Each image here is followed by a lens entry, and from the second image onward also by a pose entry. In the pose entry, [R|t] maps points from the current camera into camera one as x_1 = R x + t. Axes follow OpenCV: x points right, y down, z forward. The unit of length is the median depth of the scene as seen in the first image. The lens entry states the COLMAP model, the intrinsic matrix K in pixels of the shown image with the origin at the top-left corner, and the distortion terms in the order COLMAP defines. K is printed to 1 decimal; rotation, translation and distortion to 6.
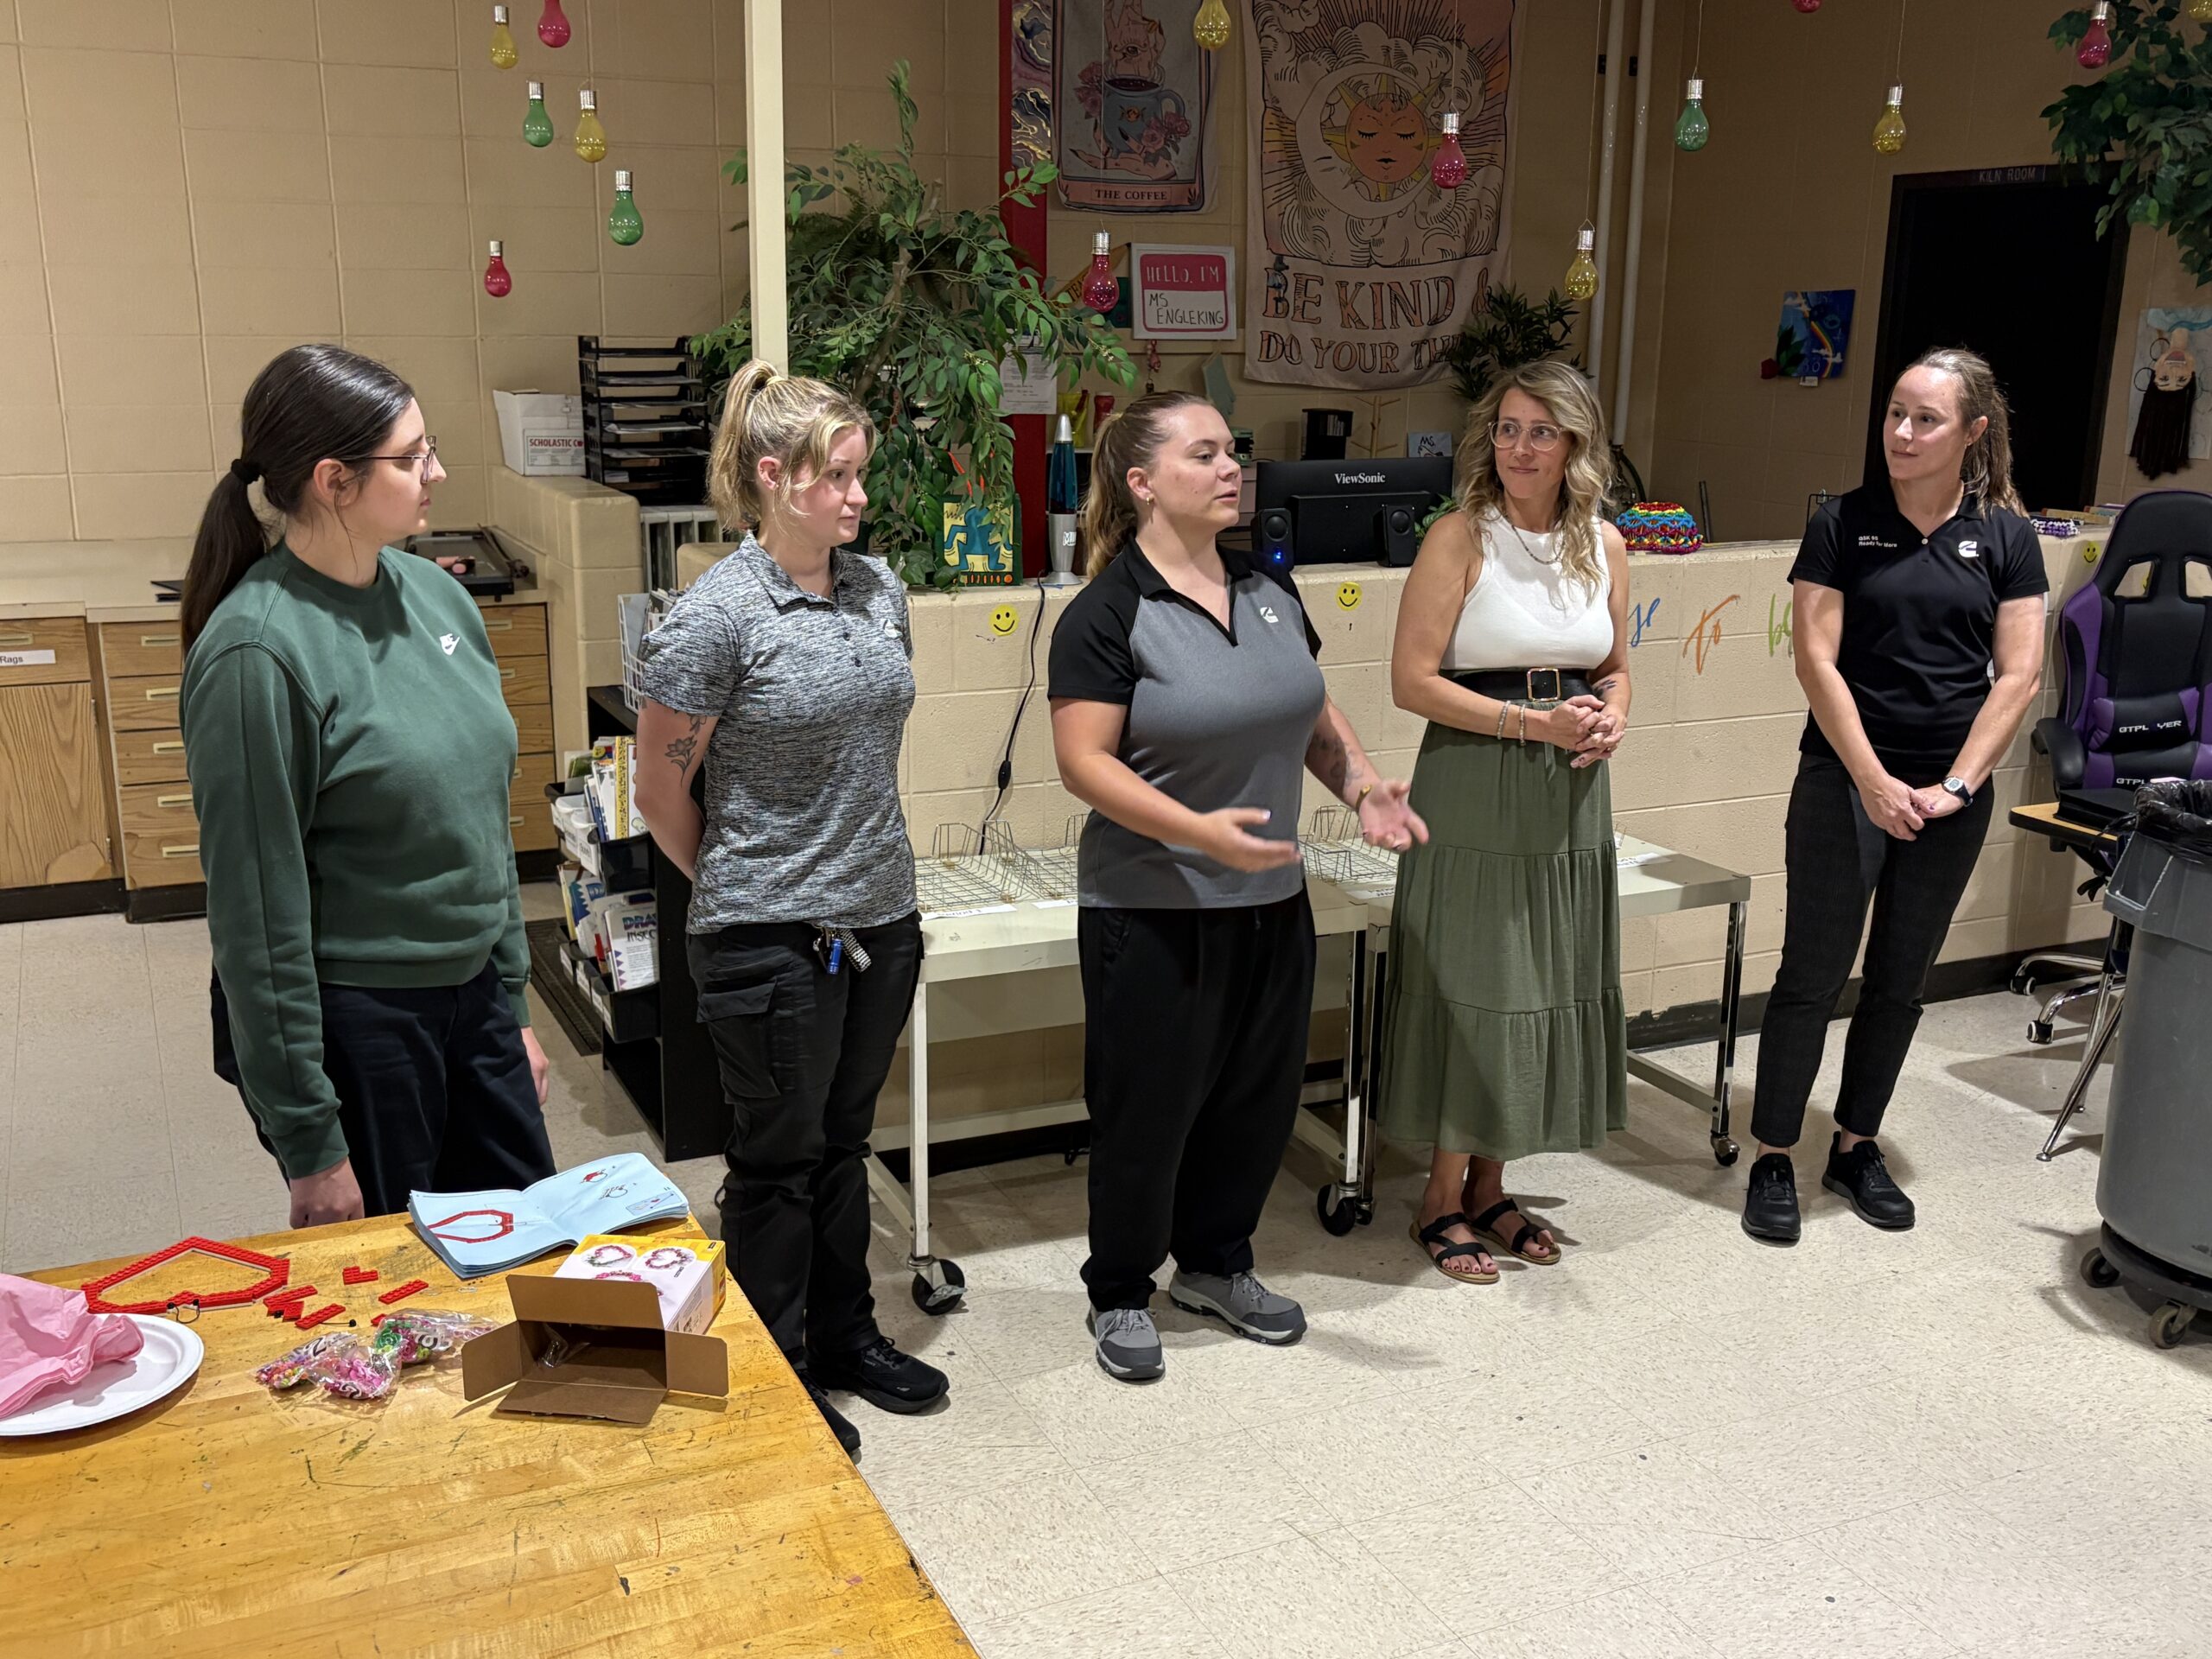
lens RADIAL K [[2101.0, 0, 1106.5], [0, 2101.0, 834.9], [0, 0, 1]] dist [0.010792, 0.000000]
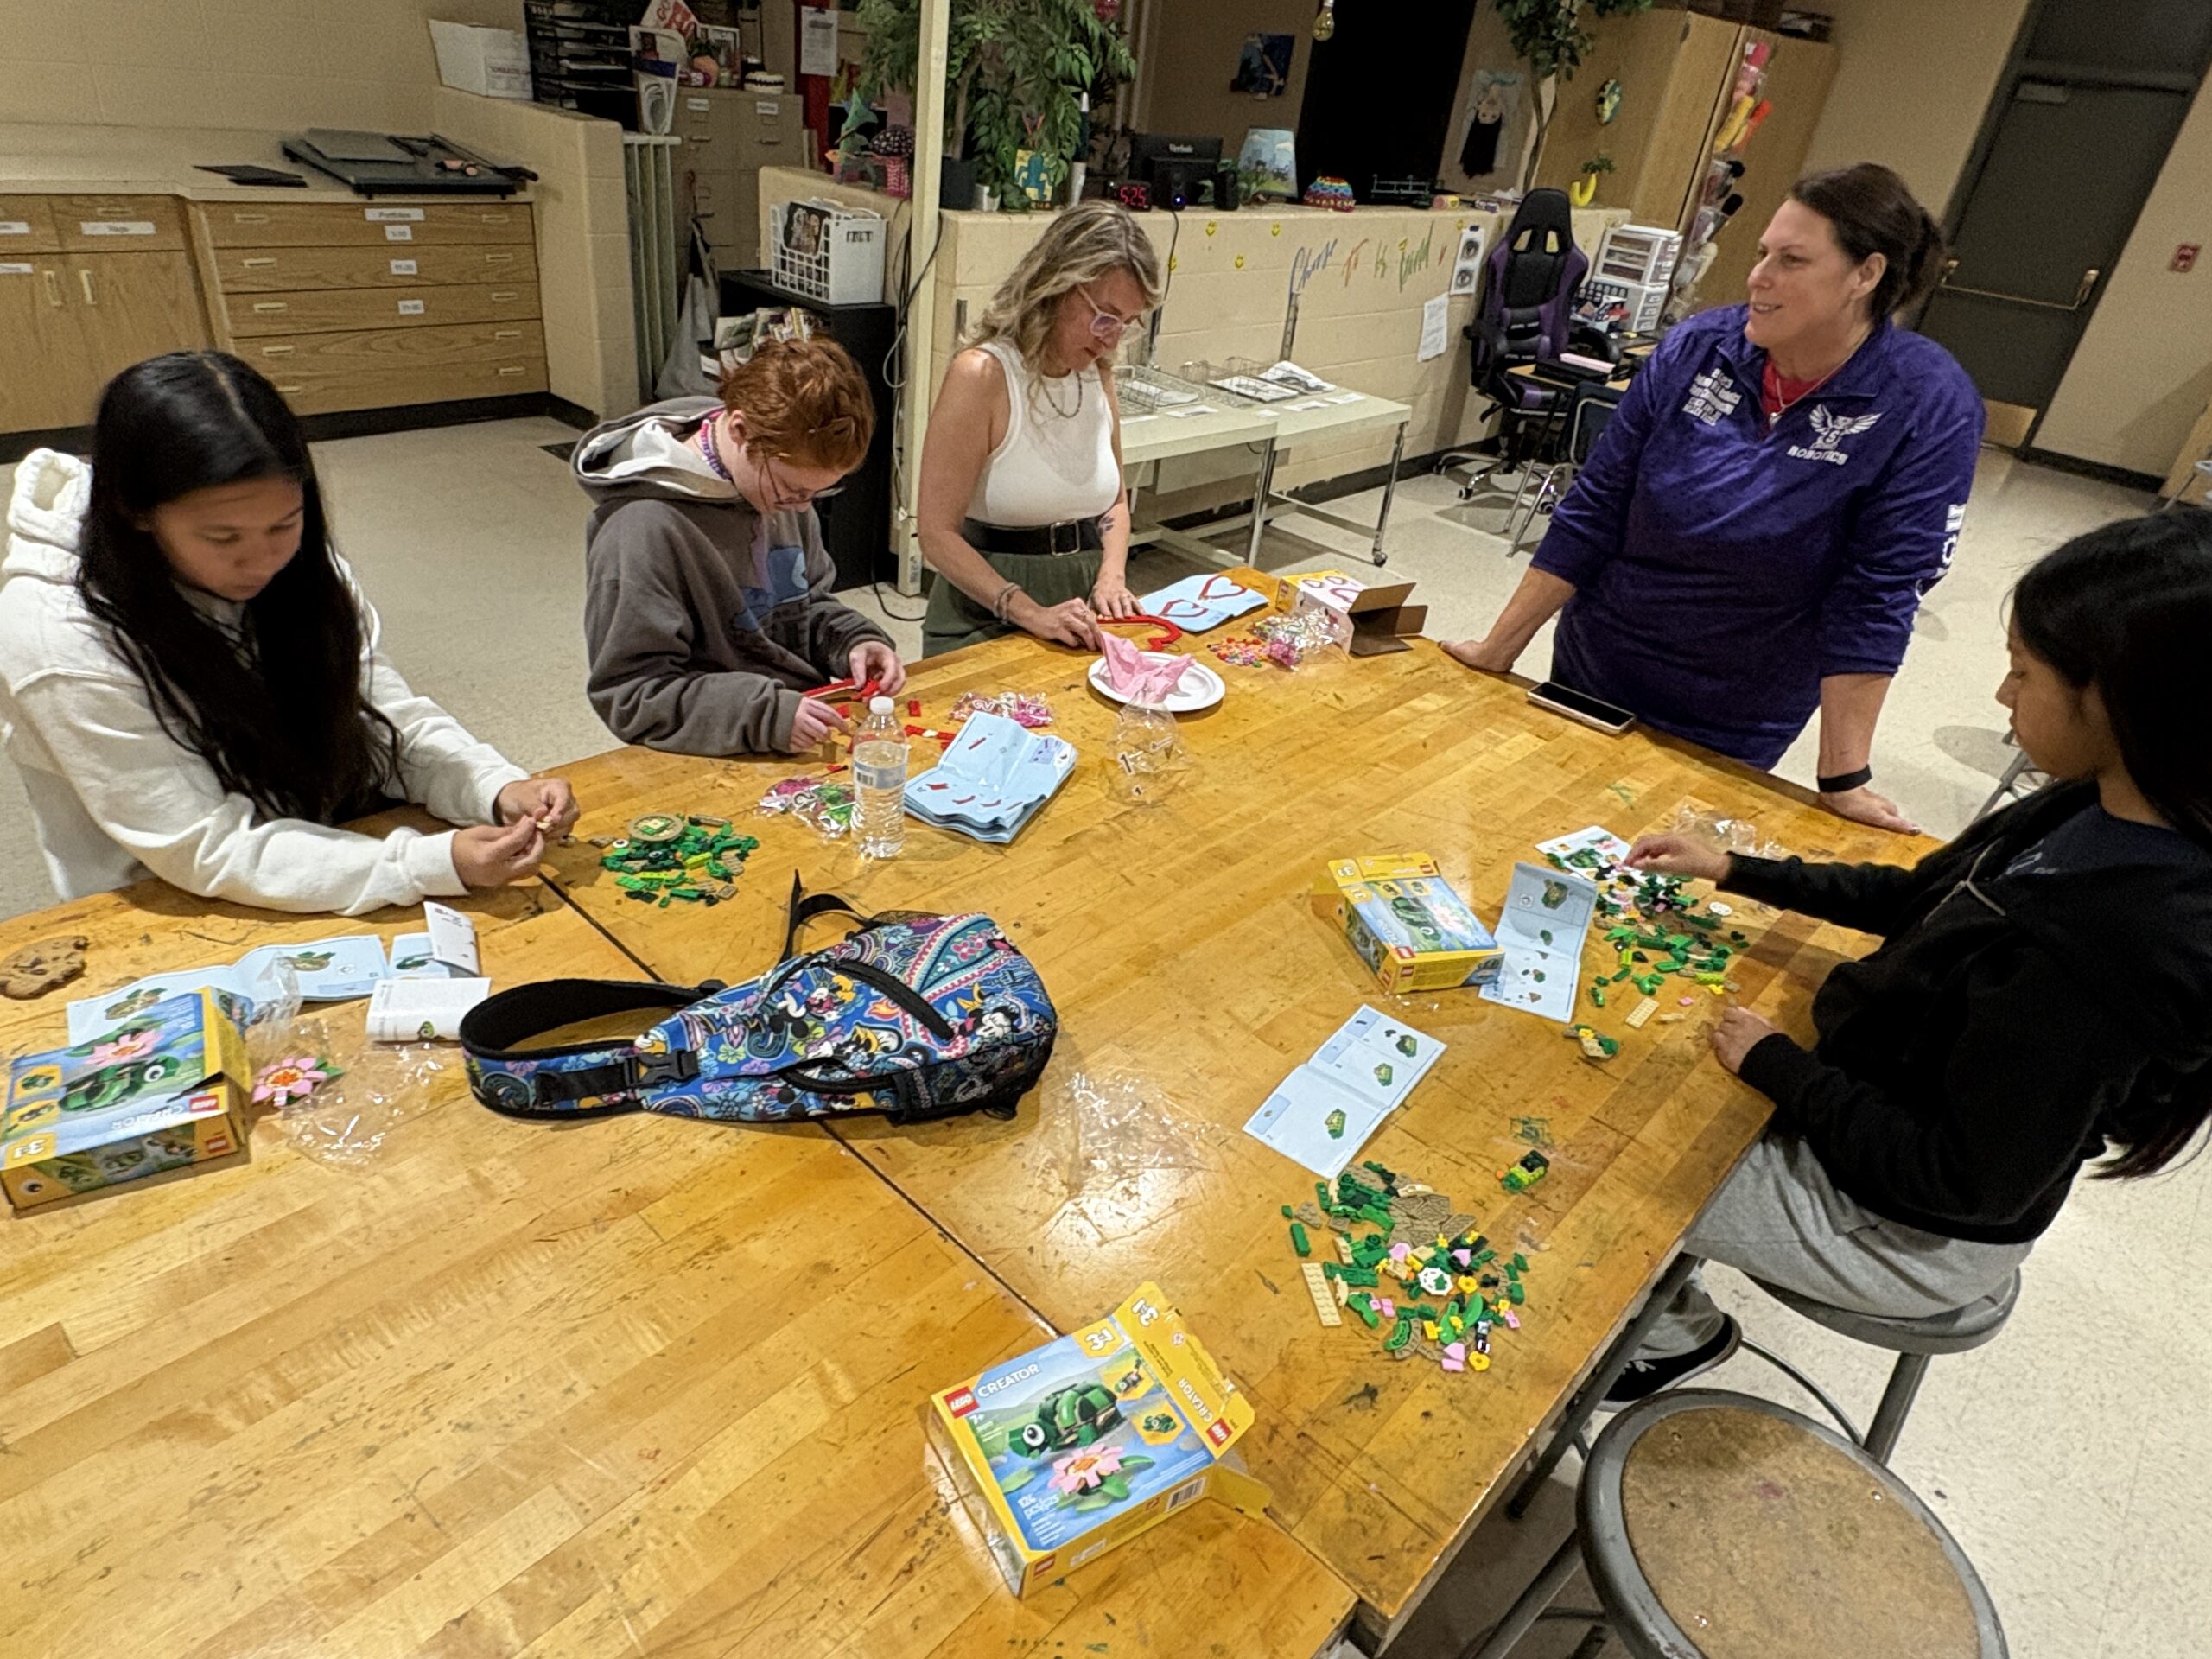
lens RADIAL K [[1323.3, 0, 1102.9], [0, 1323.3, 826.3], [0, 0, 1]] dist [-0.008625, 0.002462]
pose [[0.922854, -0.115311, 0.367484, -0.303476], [-0.003612, 0.951498, 0.307634, 0.011404], [-0.385134, -0.285229, 0.877677, -0.013363]]
